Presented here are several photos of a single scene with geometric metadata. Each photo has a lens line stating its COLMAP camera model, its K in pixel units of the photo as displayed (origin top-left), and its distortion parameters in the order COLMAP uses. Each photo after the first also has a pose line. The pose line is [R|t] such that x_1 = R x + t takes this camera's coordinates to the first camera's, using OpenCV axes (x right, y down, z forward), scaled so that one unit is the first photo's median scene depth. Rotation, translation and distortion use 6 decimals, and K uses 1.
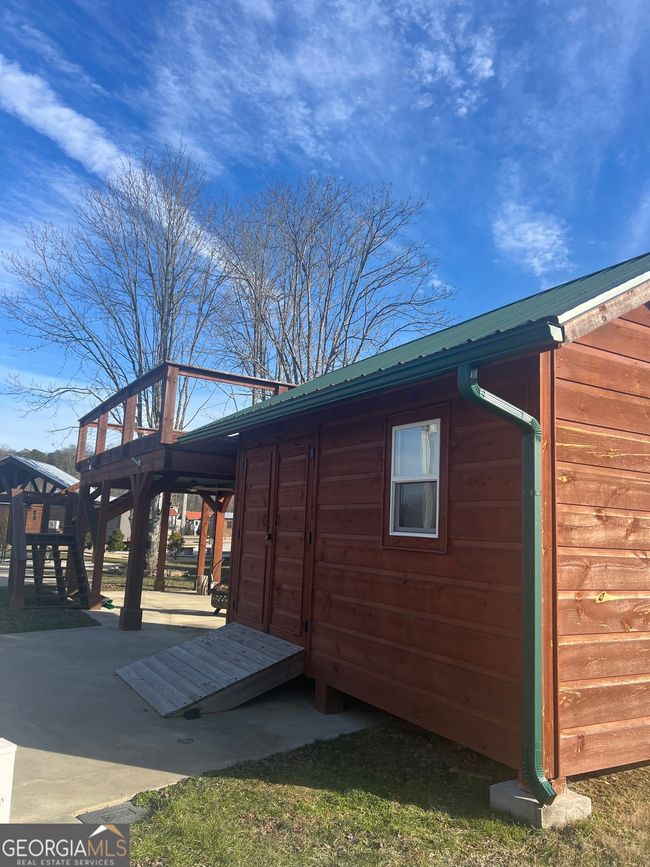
lens RADIAL K [[653.6, 0, 324.7], [0, 653.6, 433.9], [0, 0, 1]] dist [0.040909, -0.053103]
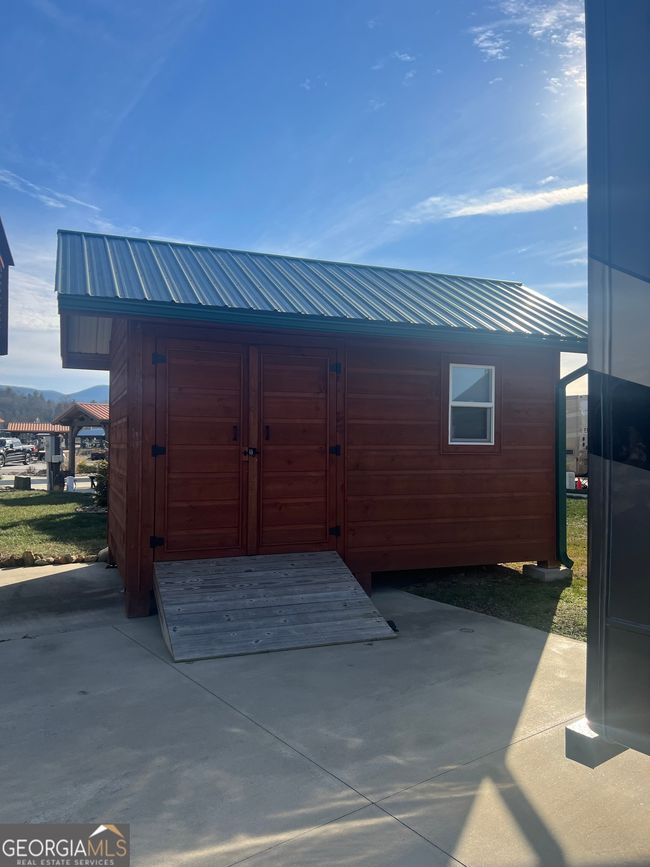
lens RADIAL K [[653.6, 0, 324.5], [0, 653.6, 433.0], [0, 0, 1]] dist [0.040909, -0.053103]
pose [[0.164296, -0.043479, 0.985452, -1.335469], [-0.147124, 0.986773, 0.068066, 0.079515], [-0.975378, -0.156167, 0.155726, 1.085873]]
